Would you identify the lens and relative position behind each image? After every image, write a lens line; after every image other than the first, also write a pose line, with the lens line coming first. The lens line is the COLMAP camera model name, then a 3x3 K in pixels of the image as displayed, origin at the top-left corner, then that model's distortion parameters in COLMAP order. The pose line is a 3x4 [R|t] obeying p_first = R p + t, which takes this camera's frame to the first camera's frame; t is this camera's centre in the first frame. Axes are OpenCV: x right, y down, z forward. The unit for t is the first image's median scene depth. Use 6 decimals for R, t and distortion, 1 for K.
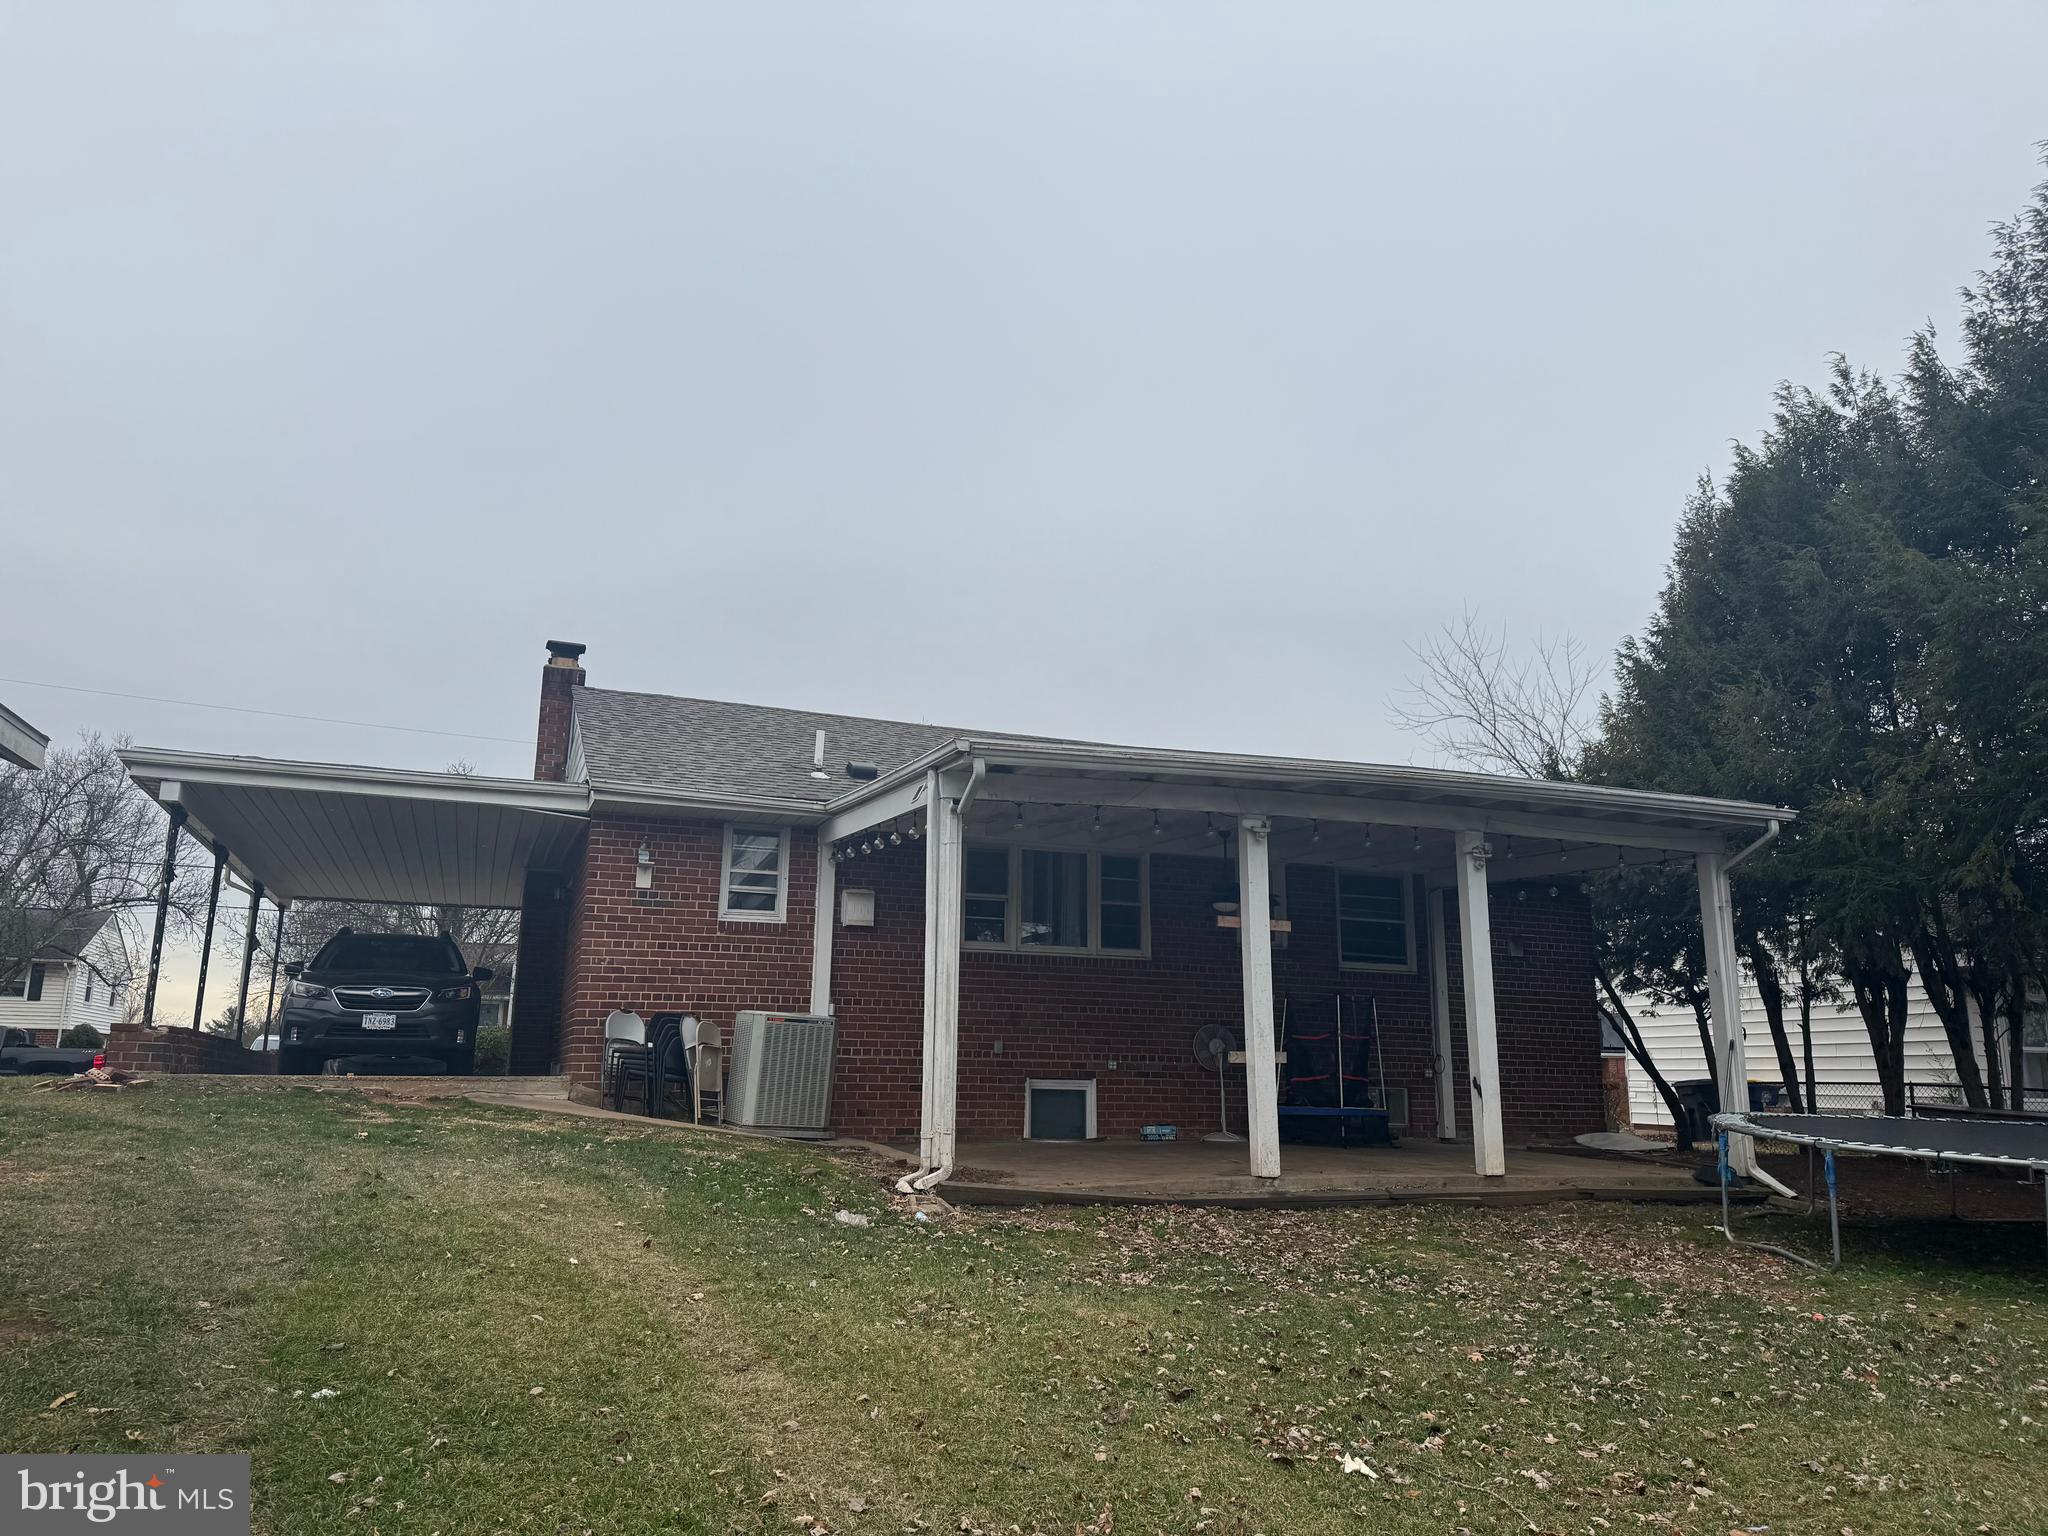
lens RADIAL K [[1454.2, 0, 1031.6], [0, 1454.2, 769.8], [0, 0, 1]] dist [0.106053, -0.144401]
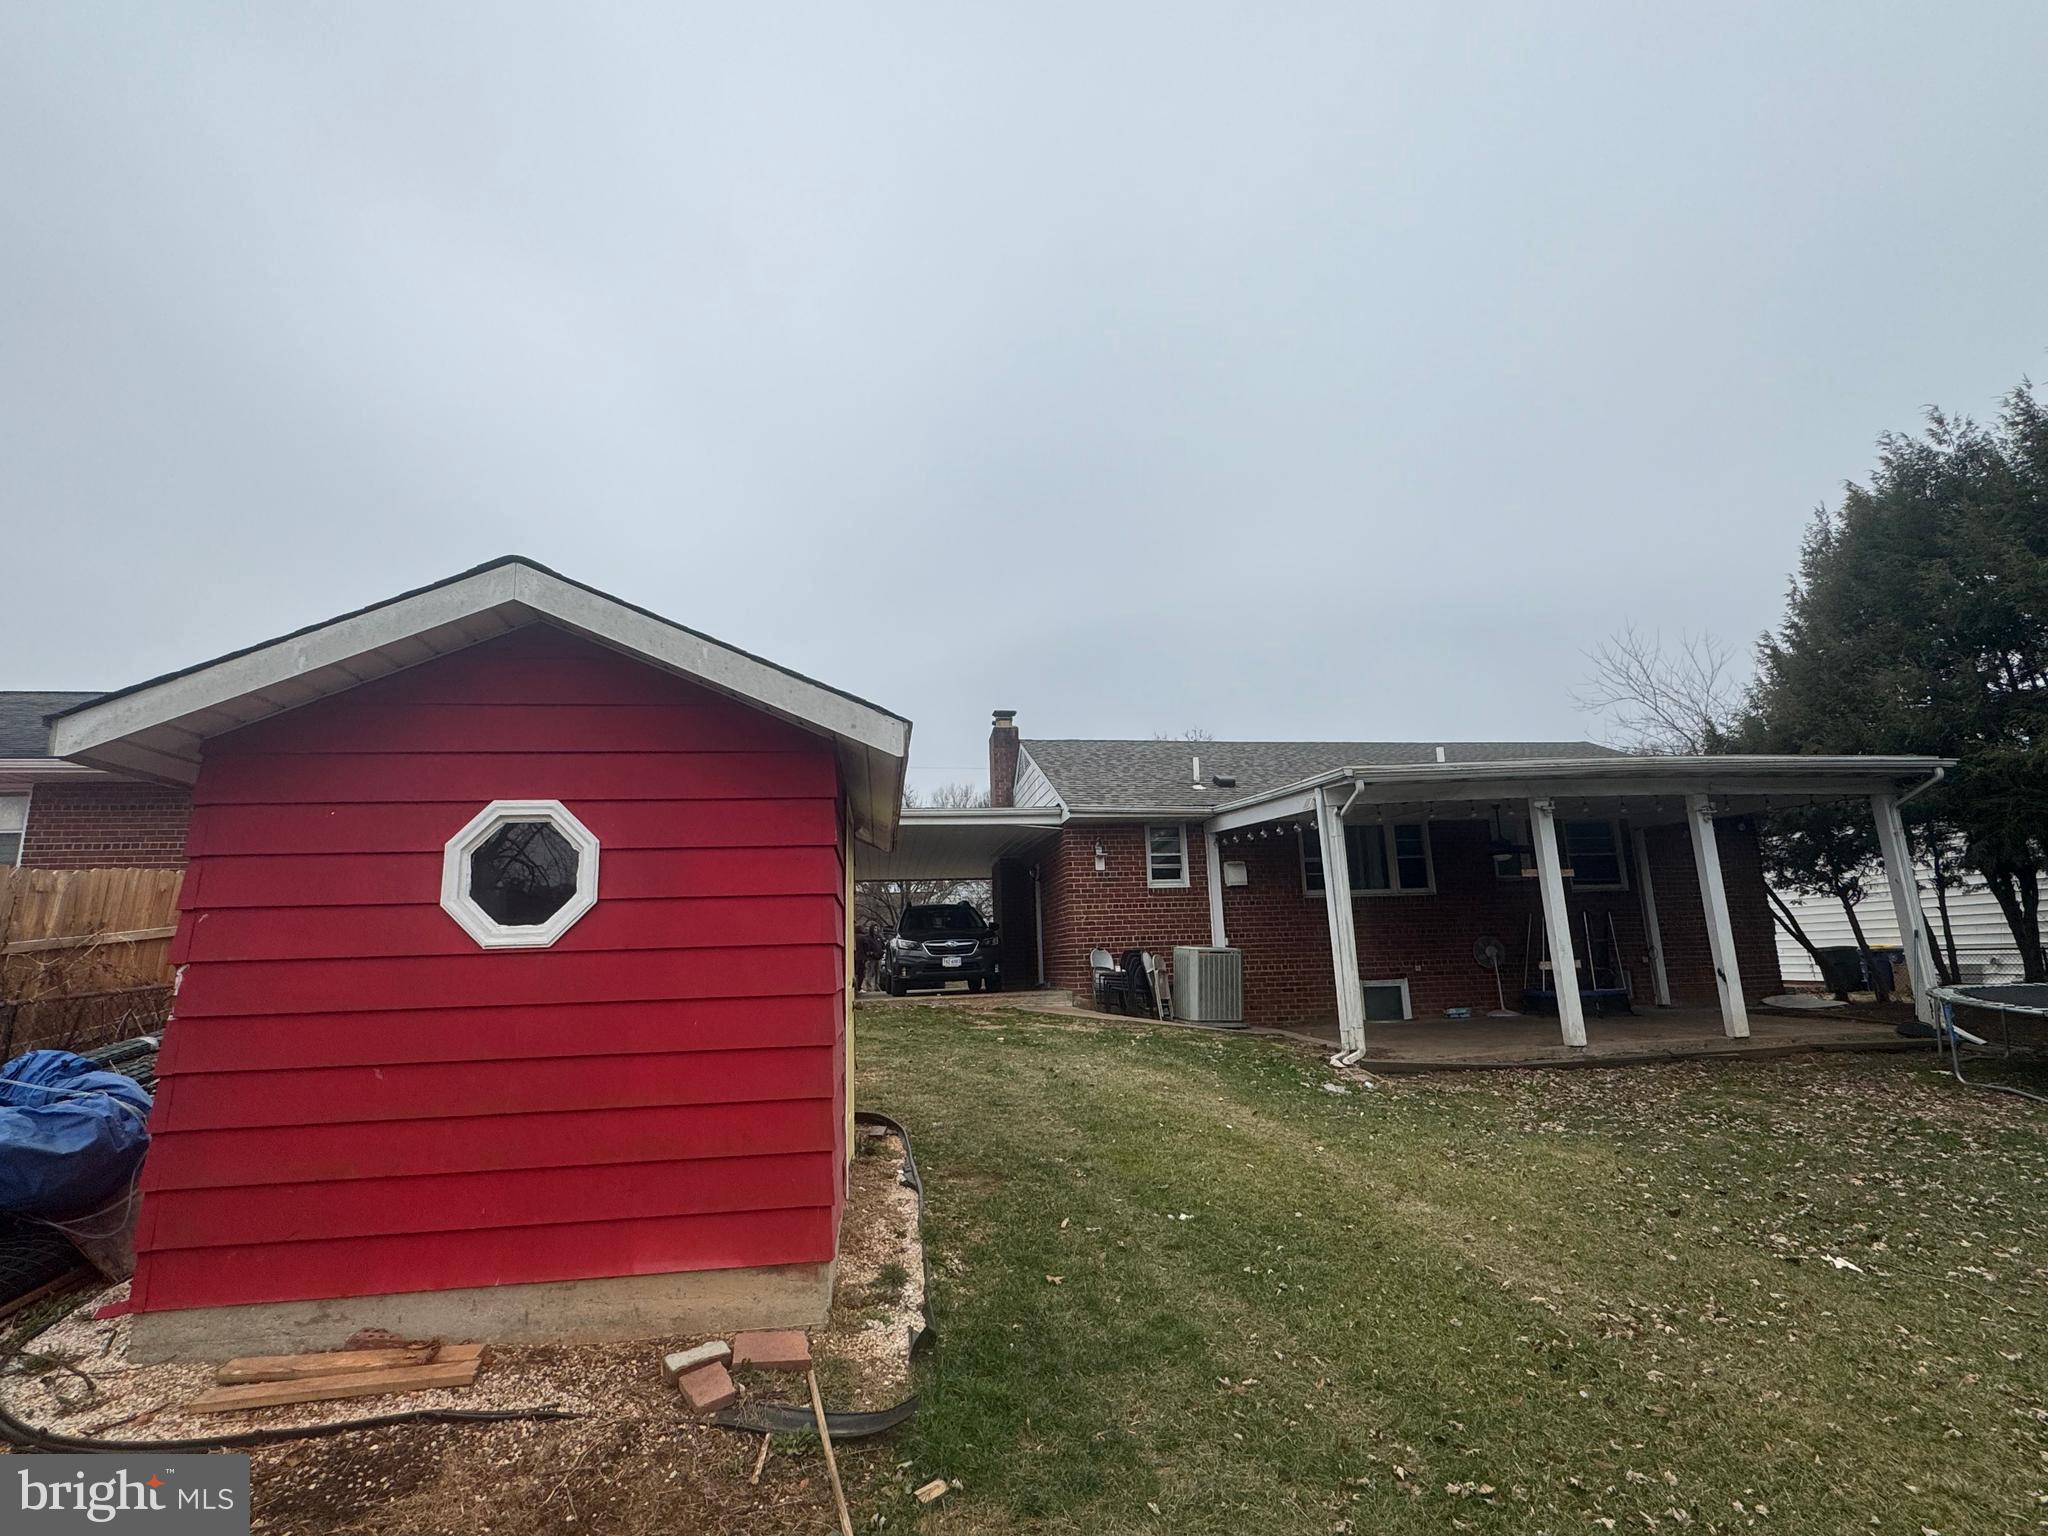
lens RADIAL K [[997.2, 0, 1024.2], [0, 997.2, 767.7], [0, 0, 1]] dist [-0.001213, 0.000782]
pose [[0.976248, -0.086530, -0.198627, -0.119906], [0.089563, 0.995961, 0.006319, -0.041103], [0.197278, -0.023959, 0.980055, -0.054994]]
